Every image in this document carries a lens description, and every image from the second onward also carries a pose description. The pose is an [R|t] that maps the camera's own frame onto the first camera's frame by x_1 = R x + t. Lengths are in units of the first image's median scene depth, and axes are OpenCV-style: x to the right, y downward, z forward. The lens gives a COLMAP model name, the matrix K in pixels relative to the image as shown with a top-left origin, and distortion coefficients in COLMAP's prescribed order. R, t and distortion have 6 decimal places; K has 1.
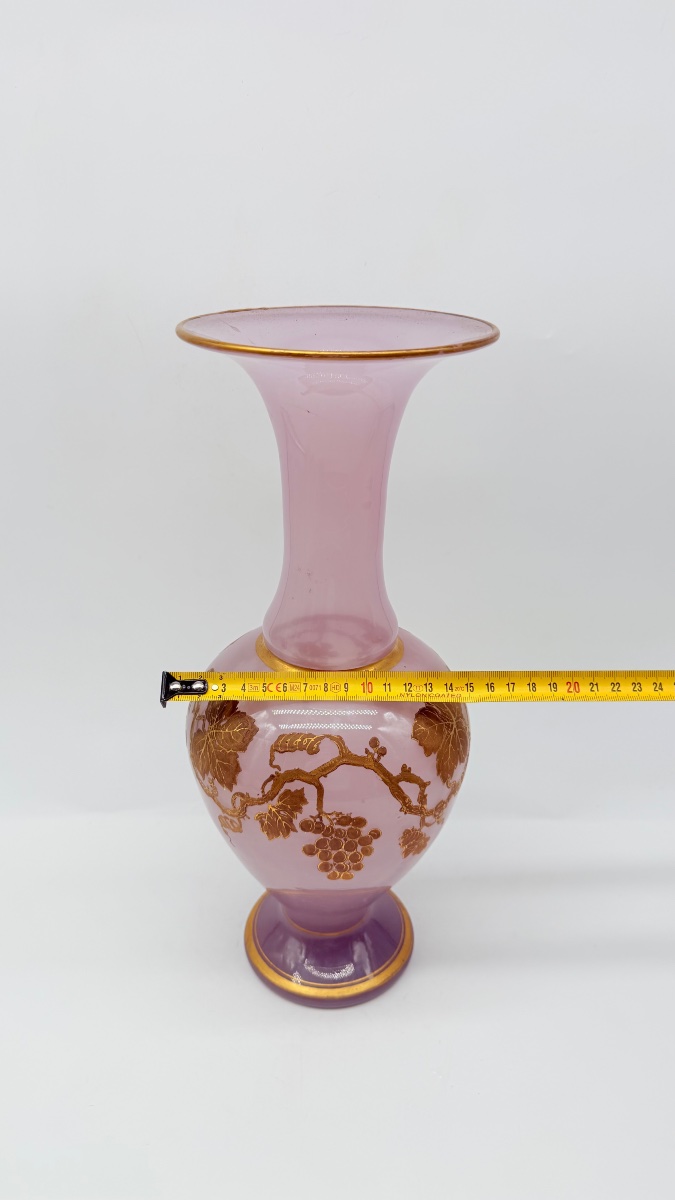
lens RADIAL K [[884.4, 0, 335.3], [0, 884.4, 570.8], [0, 0, 1]] dist [0.078530, 0.000240]
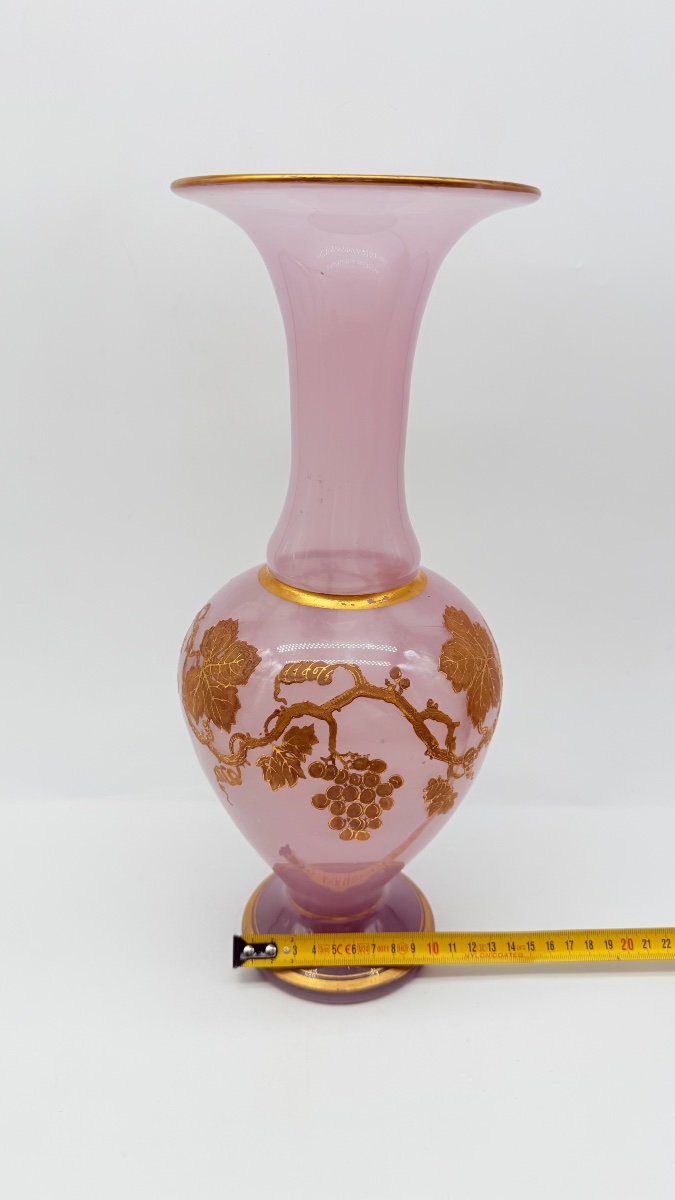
lens RADIAL K [[884.4, 0, 335.3], [0, 884.4, 570.8], [0, 0, 1]] dist [0.078530, 0.000240]
pose [[0.999993, 0.003512, 0.001310, -0.015682], [-0.003436, 0.998518, -0.054310, 0.137774], [-0.001498, 0.054305, 0.998523, 0.131886]]
